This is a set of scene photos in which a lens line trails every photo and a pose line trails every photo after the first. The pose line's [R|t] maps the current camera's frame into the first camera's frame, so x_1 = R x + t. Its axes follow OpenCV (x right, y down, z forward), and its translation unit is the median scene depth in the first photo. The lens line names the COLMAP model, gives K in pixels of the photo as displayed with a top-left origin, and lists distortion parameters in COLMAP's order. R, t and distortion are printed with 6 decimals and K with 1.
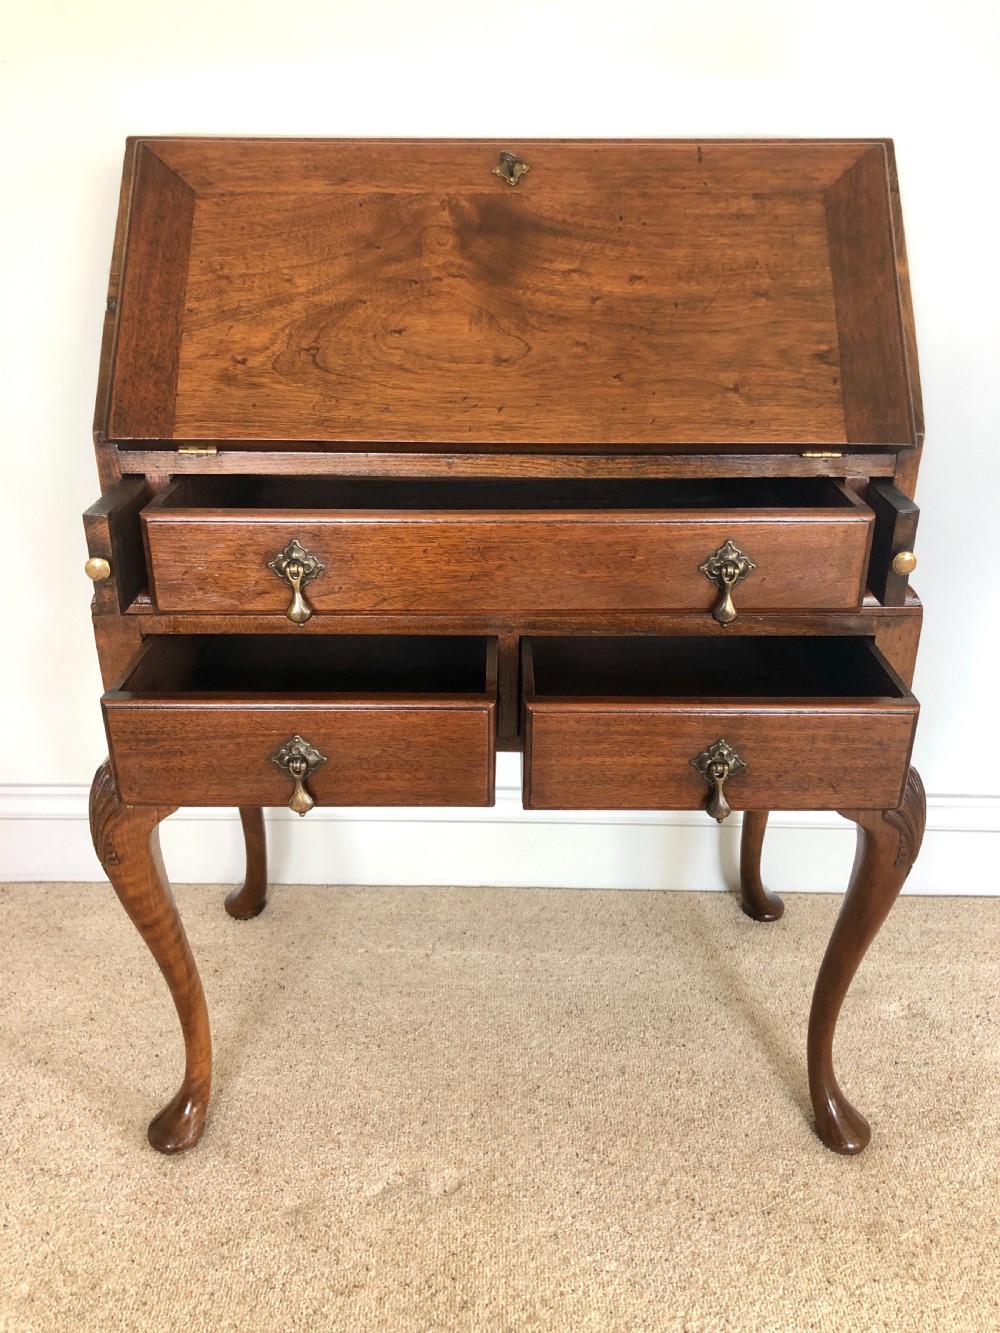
lens RADIAL K [[1090.0, 0, 503.9], [0, 1090.0, 646.9], [0, 0, 1]] dist [-0.005448, -0.002084]
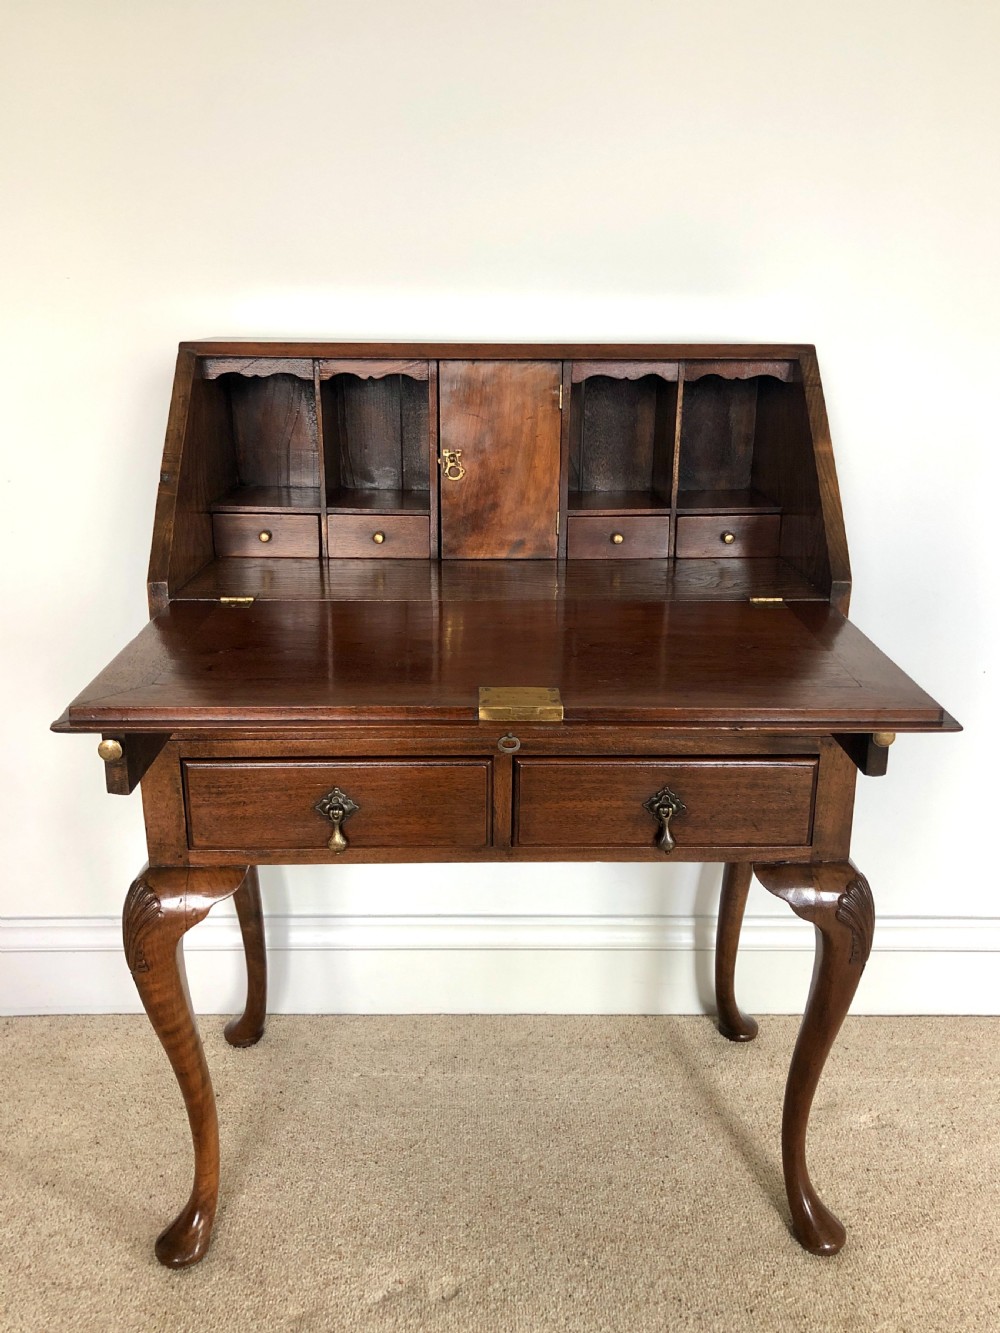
lens RADIAL K [[1090.0, 0, 503.9], [0, 1090.0, 646.9], [0, 0, 1]] dist [-0.005448, -0.002084]
pose [[0.999656, -0.005369, 0.025686, -0.017655], [0.009044, 0.989364, -0.145182, 0.031883], [-0.024633, 0.145364, 0.989072, -0.114584]]
